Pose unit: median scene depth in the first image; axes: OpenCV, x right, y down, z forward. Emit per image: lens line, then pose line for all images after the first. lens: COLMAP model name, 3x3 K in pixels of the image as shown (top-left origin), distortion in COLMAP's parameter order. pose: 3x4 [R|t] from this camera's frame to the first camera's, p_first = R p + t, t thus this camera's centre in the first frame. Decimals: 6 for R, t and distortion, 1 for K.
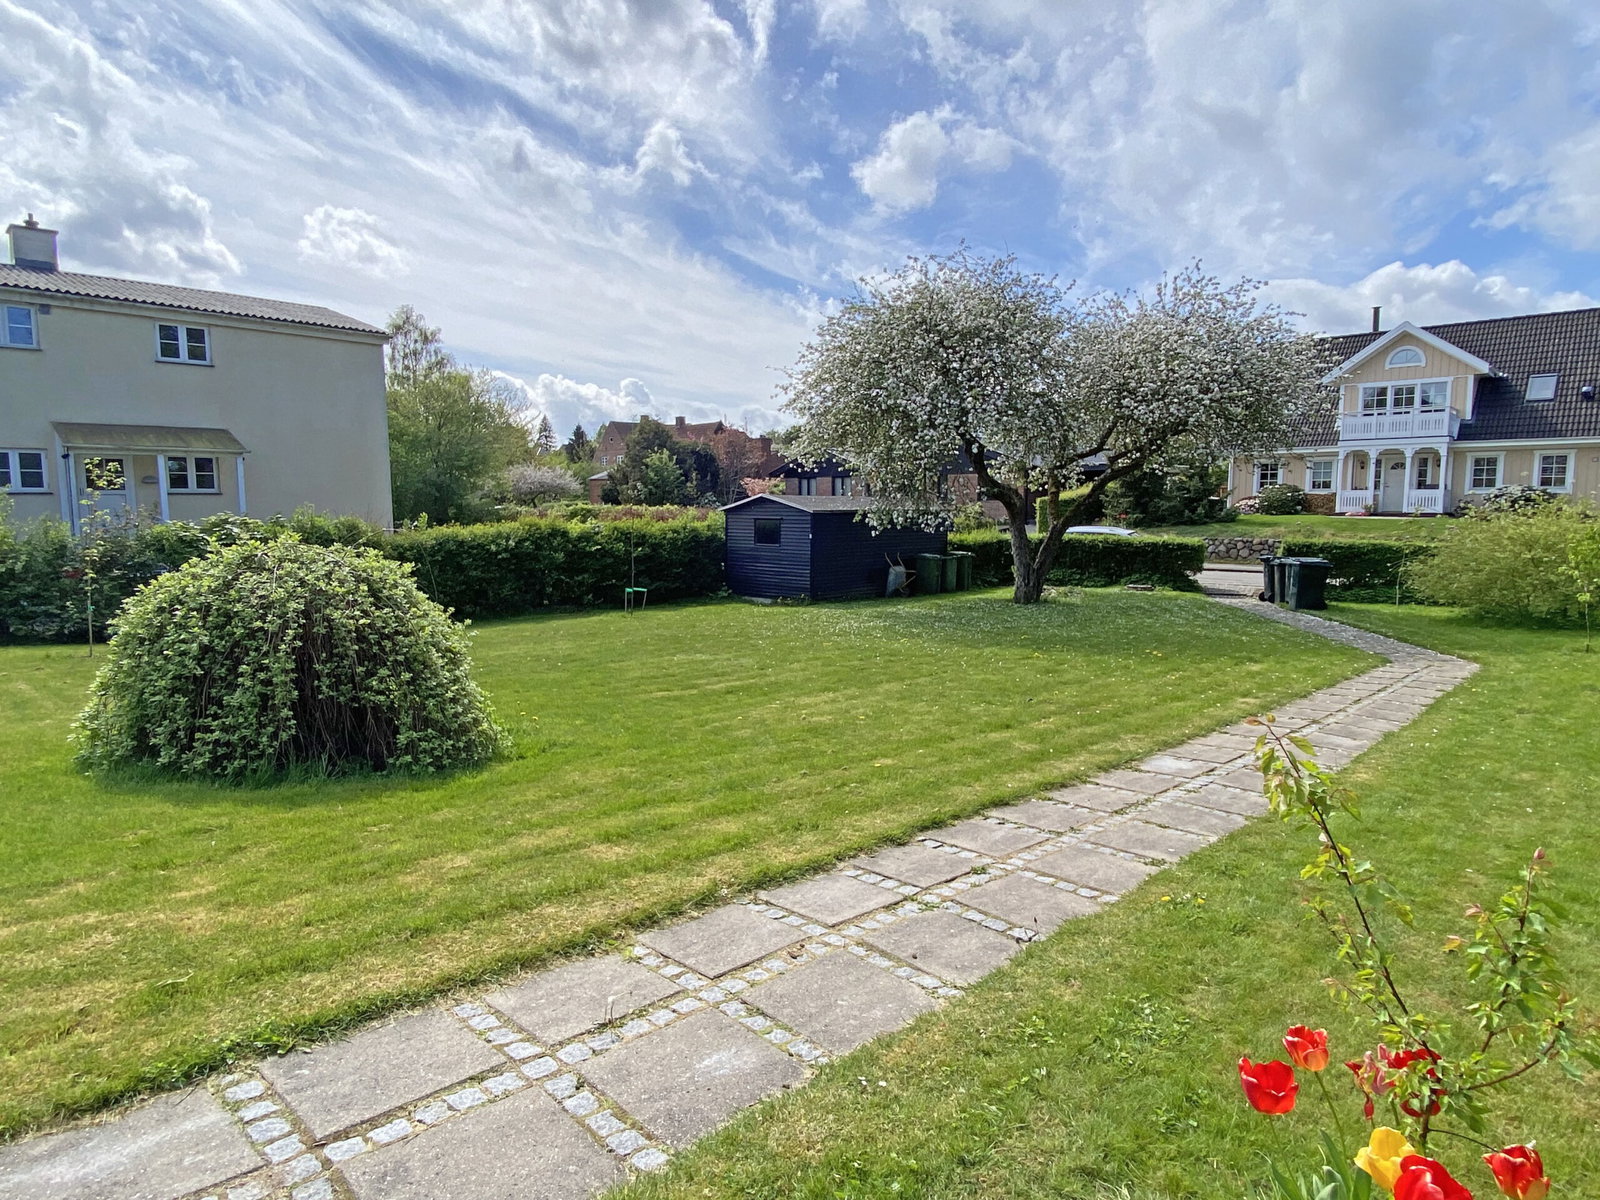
lens RADIAL K [[917.5, 0, 797.3], [0, 917.5, 607.0], [0, 0, 1]] dist [0.019013, -0.023981]
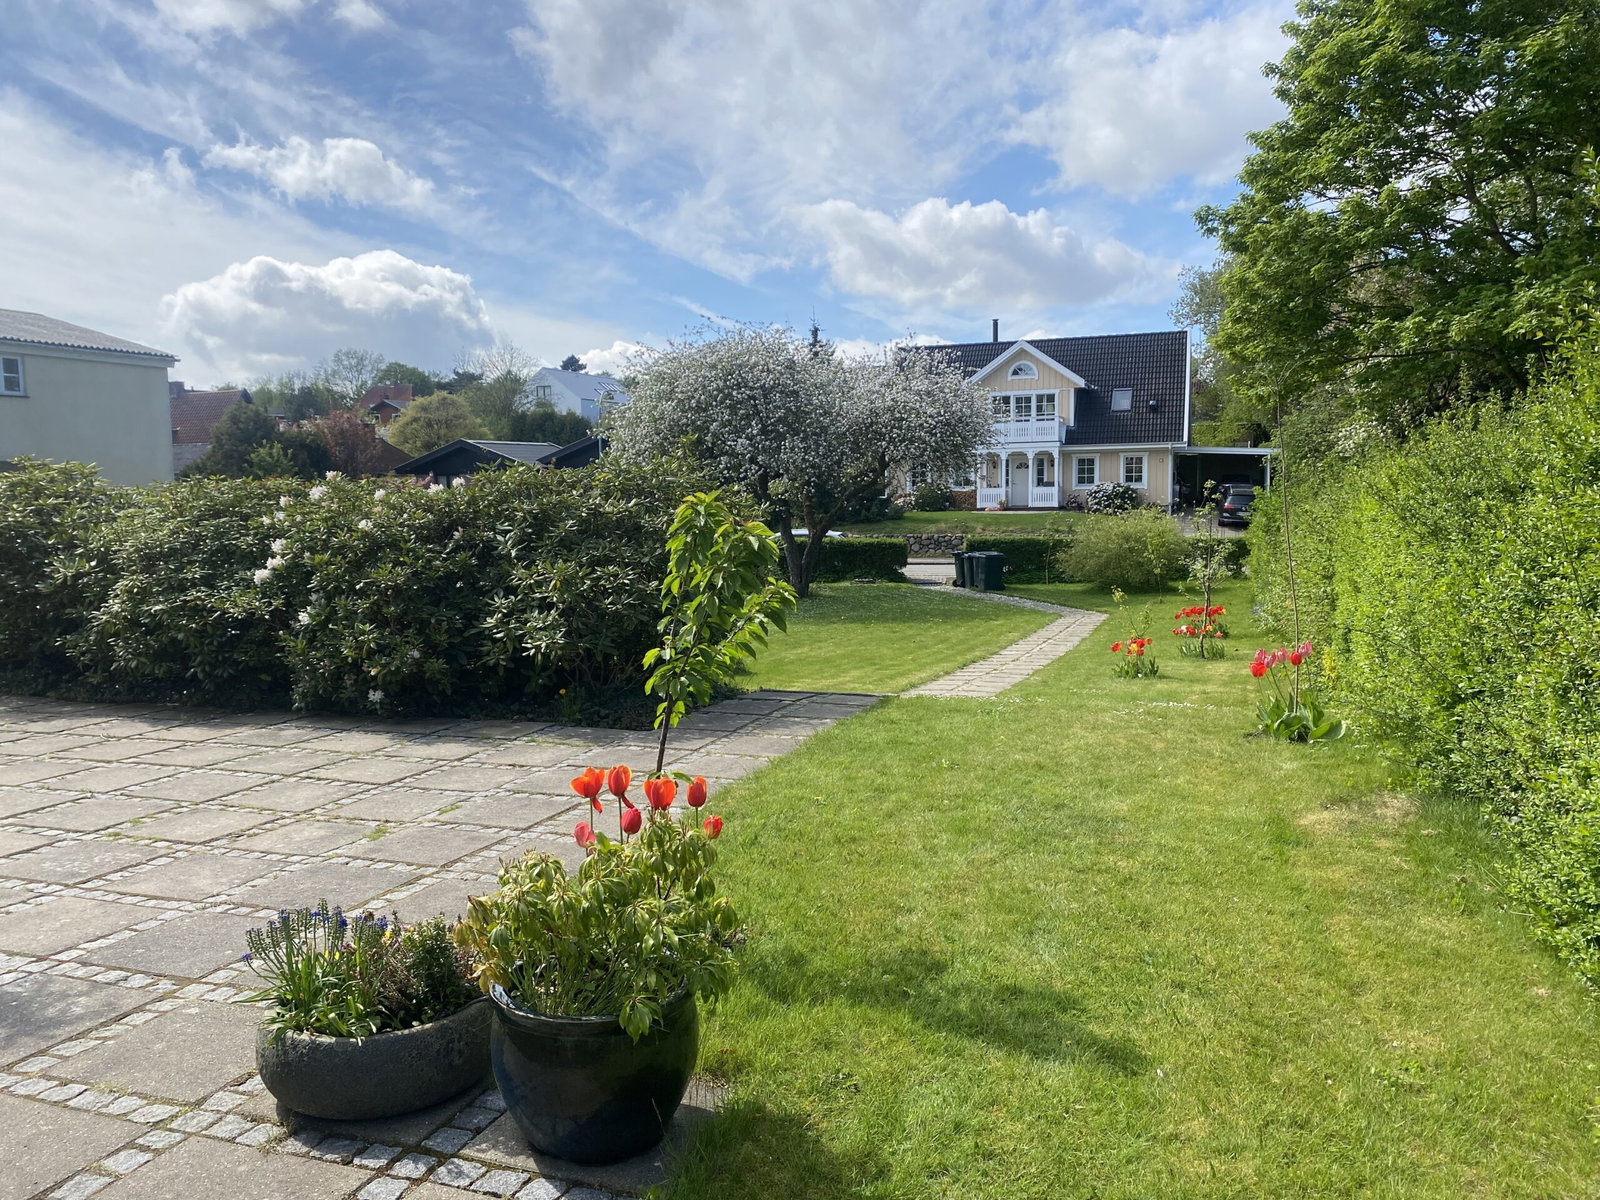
lens RADIAL K [[1218.8, 0, 800.2], [0, 1218.8, 631.3], [0, 0, 1]] dist [0.001462, 0.000076]
pose [[0.912173, -0.063199, 0.404903, -0.234528], [0.061282, 0.997963, 0.017711, 0.007398], [-0.405198, 0.008657, 0.914188, -0.279529]]
